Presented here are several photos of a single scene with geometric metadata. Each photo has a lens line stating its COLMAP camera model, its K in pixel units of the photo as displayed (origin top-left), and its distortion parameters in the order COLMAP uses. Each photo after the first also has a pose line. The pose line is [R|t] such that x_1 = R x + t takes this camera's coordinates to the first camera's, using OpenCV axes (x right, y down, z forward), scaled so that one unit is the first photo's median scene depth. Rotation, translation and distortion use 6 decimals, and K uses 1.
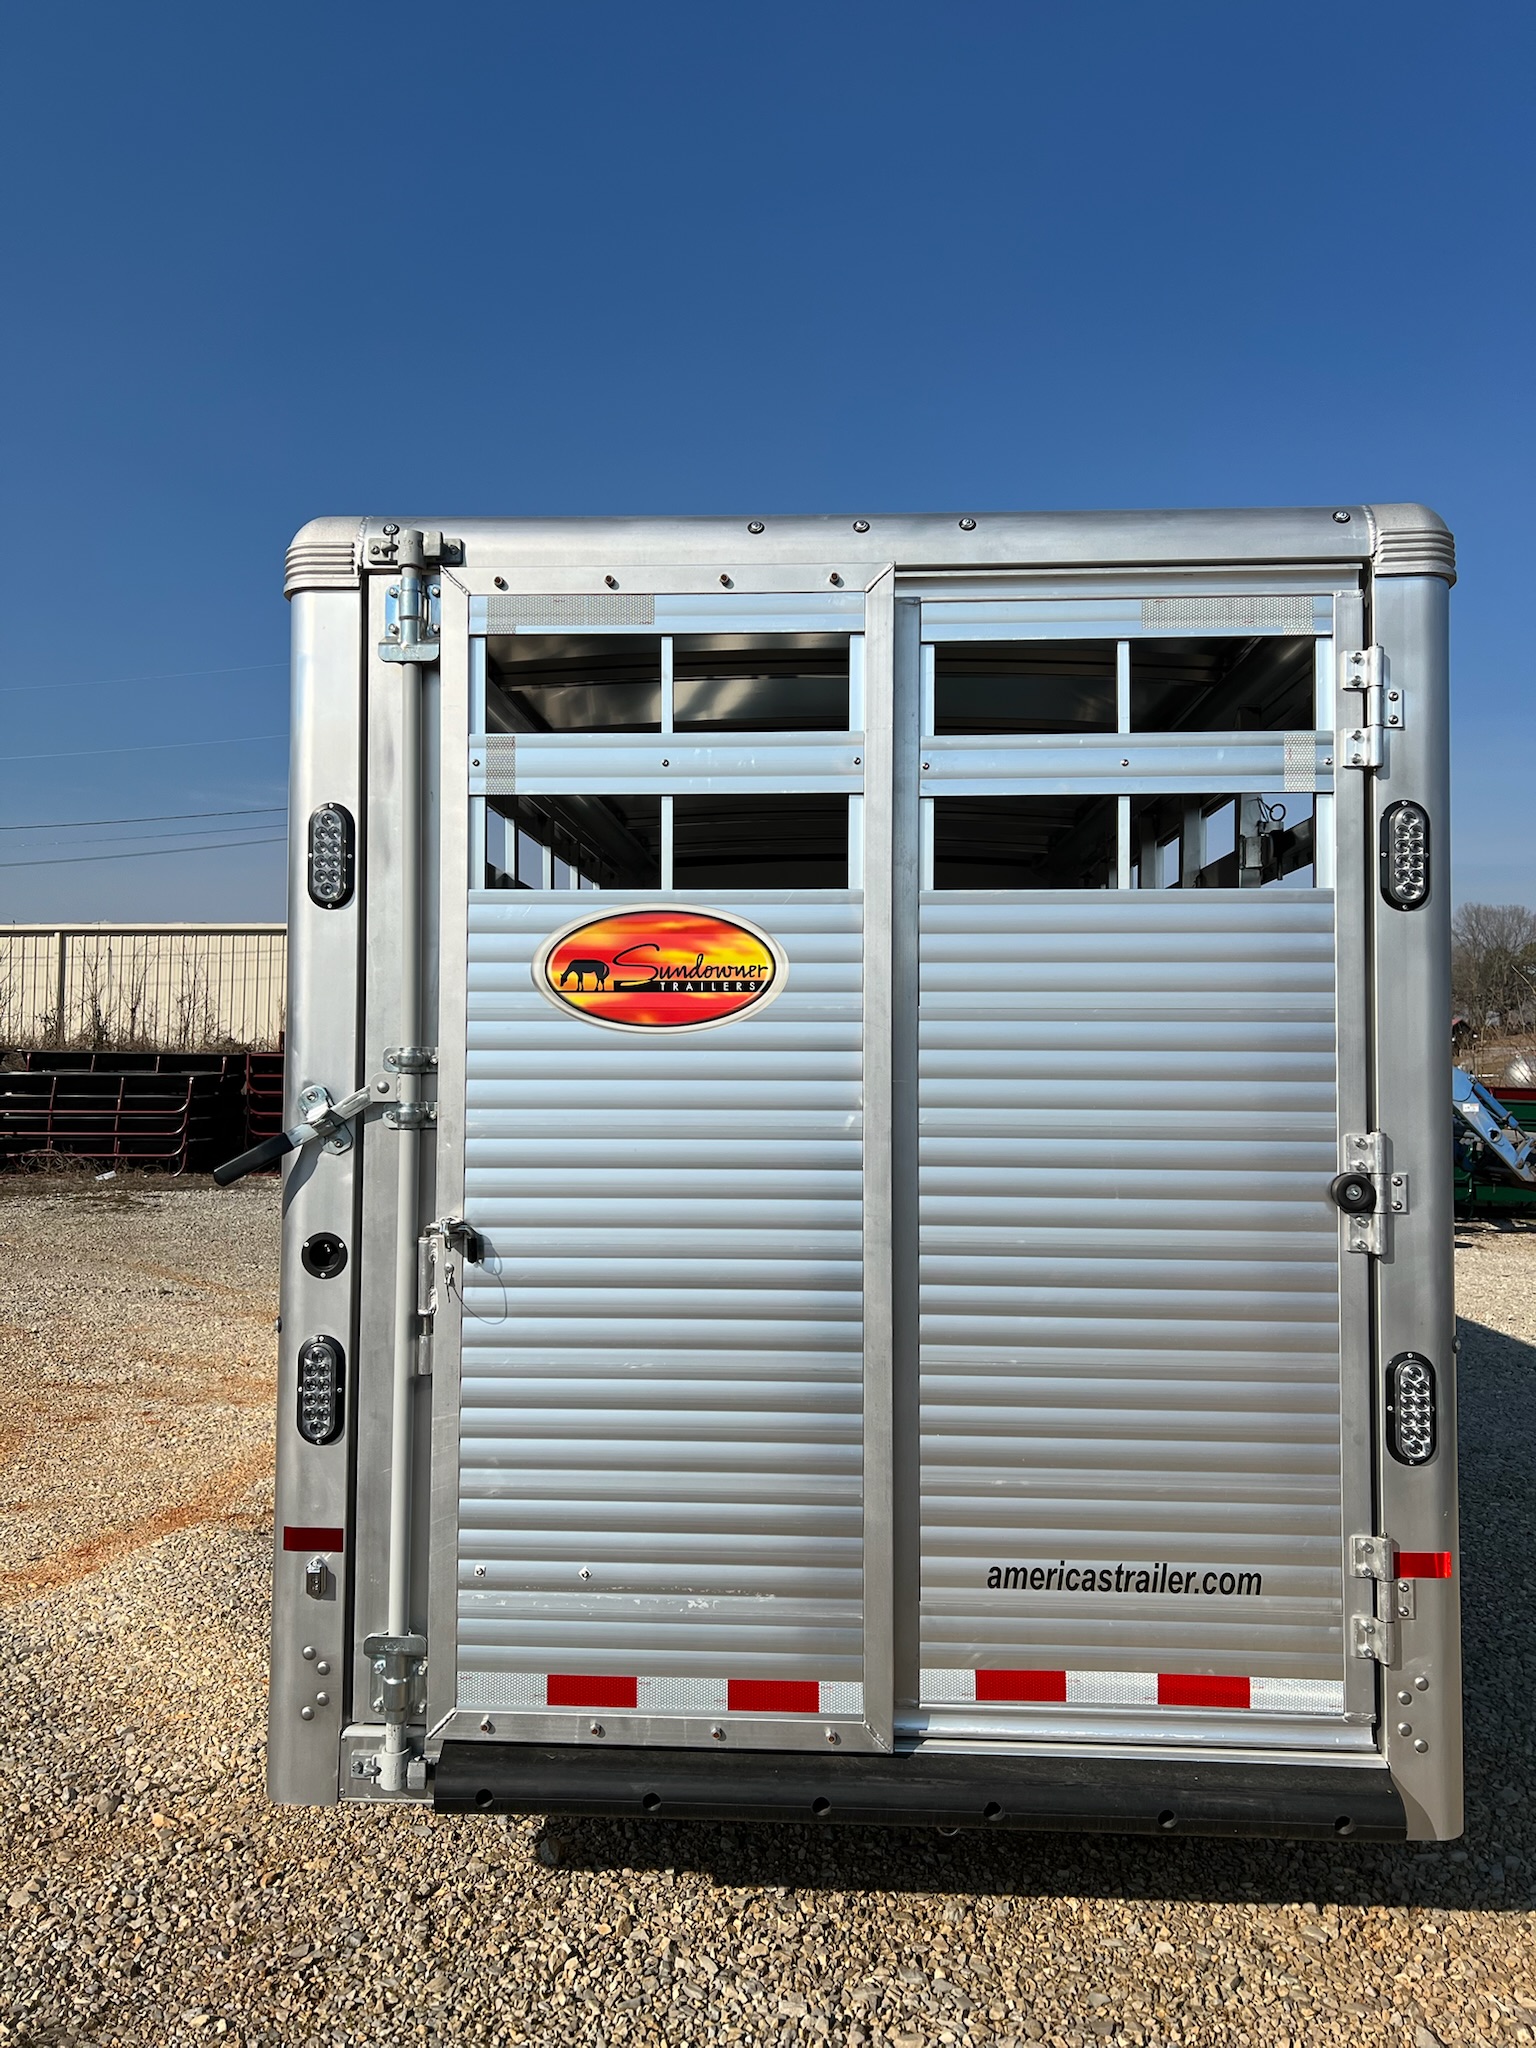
lens RADIAL K [[1515.3, 0, 757.2], [0, 1515.3, 1011.4], [0, 0, 1]] dist [0.006595, 0.004095]
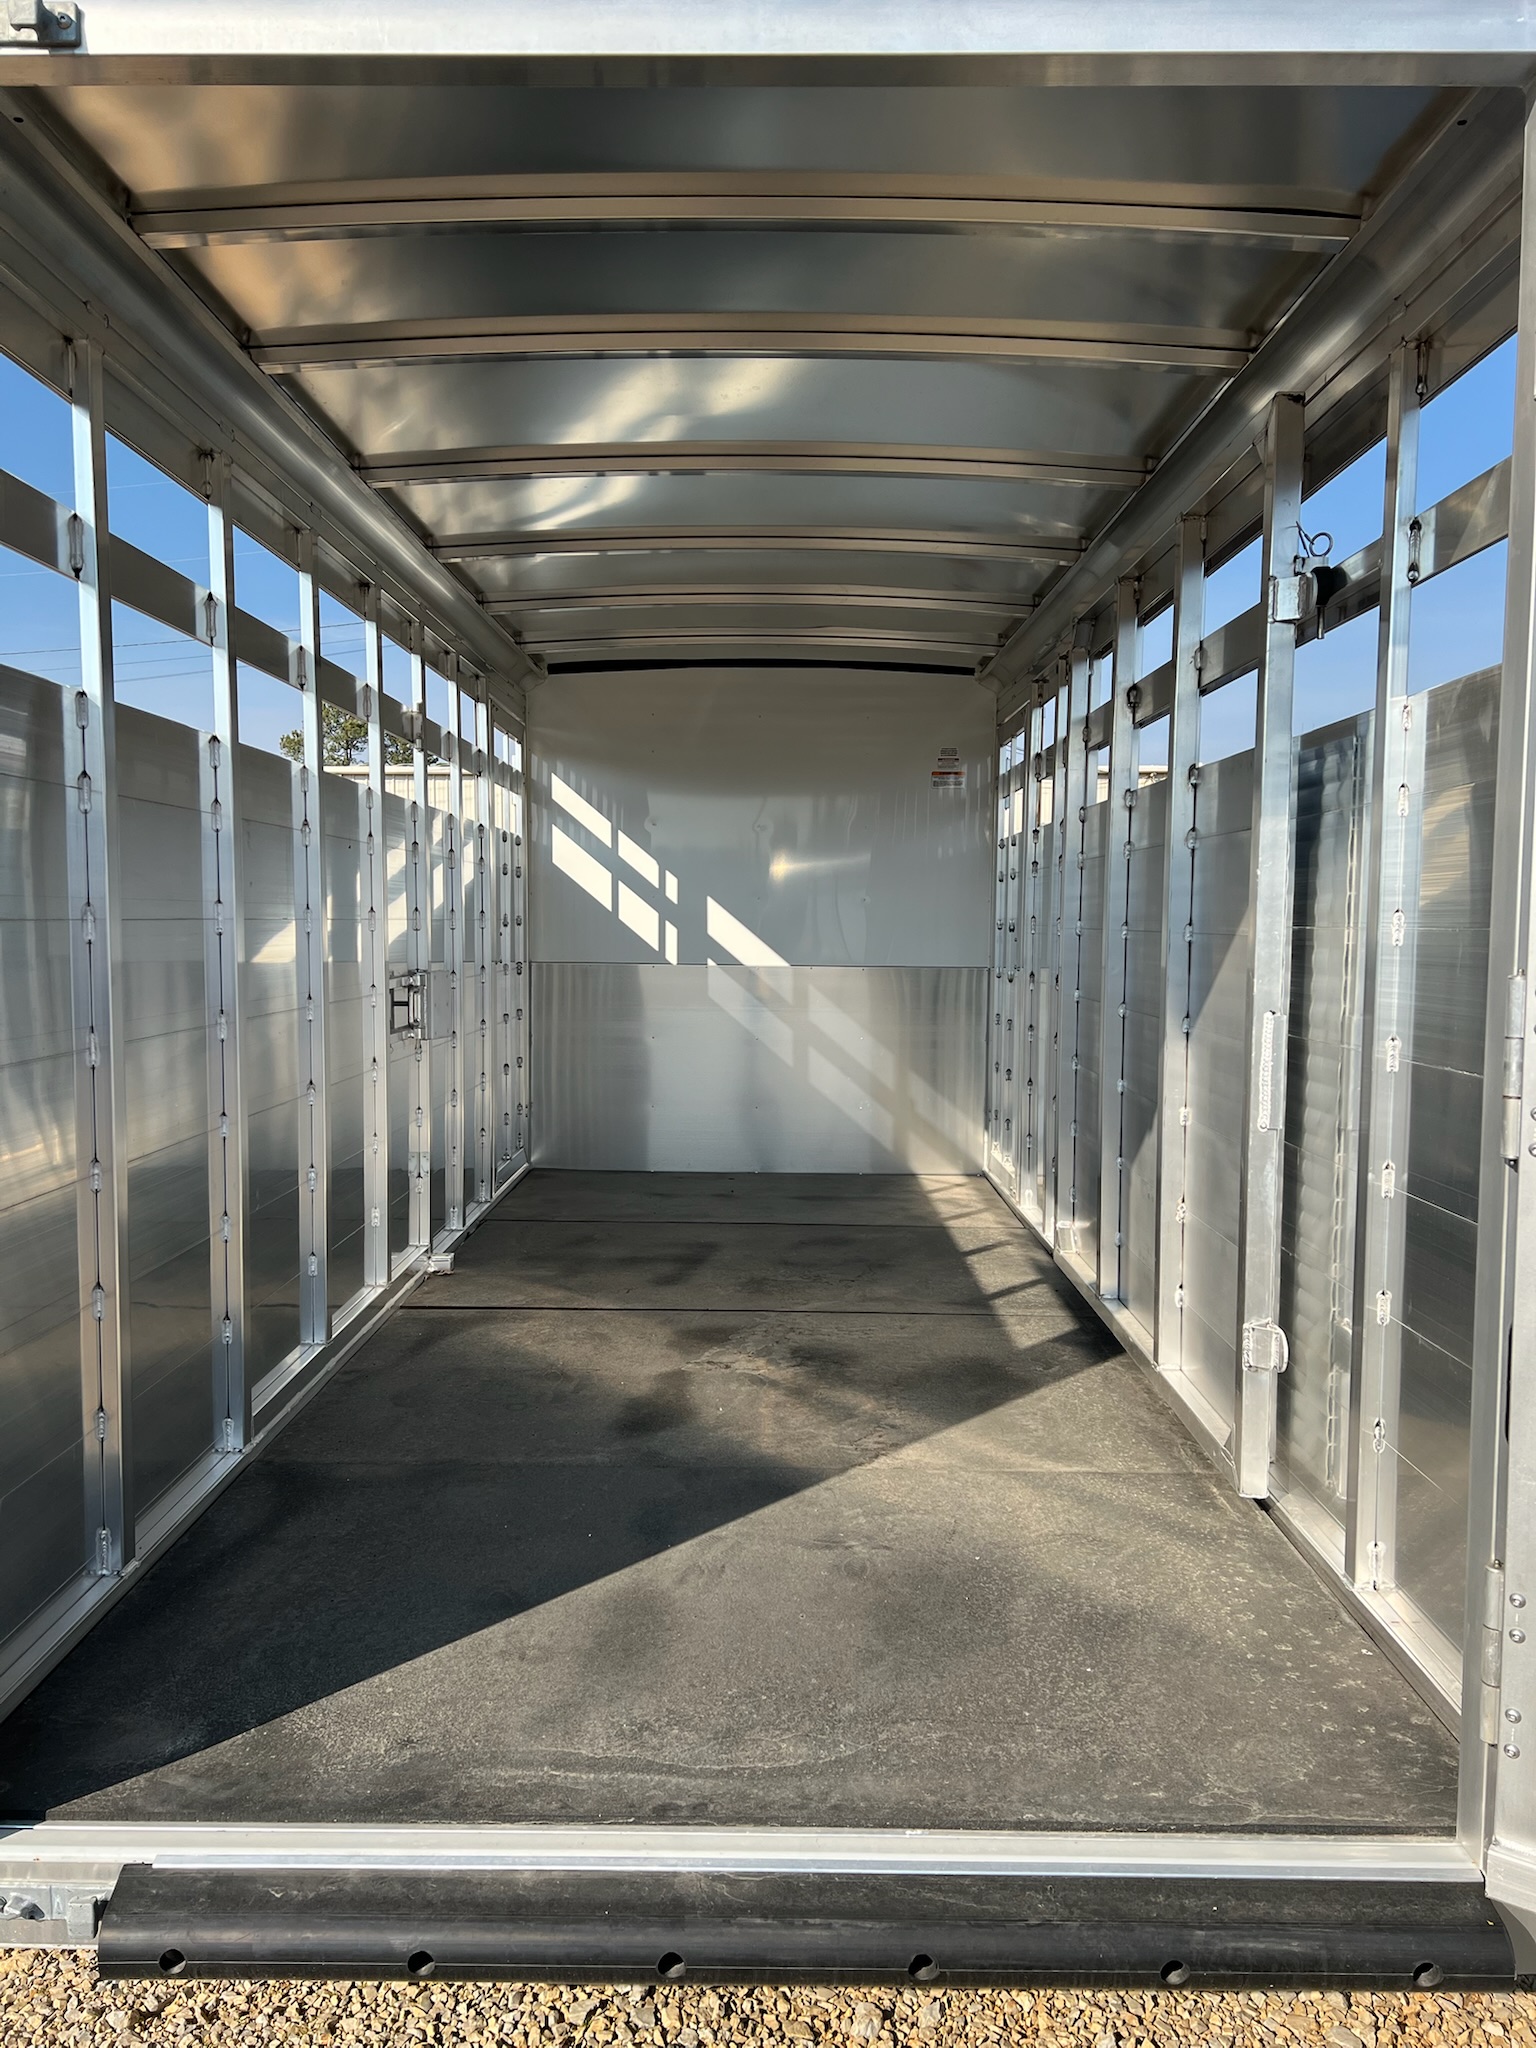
lens RADIAL K [[1515.3, 0, 757.2], [0, 1515.3, 1011.4], [0, 0, 1]] dist [0.006595, 0.004095]
pose [[0.999012, -0.002665, 0.044372, 0.043736], [-0.001595, 0.995409, 0.095701, 0.028301], [-0.044424, -0.095677, 0.994421, 0.305208]]
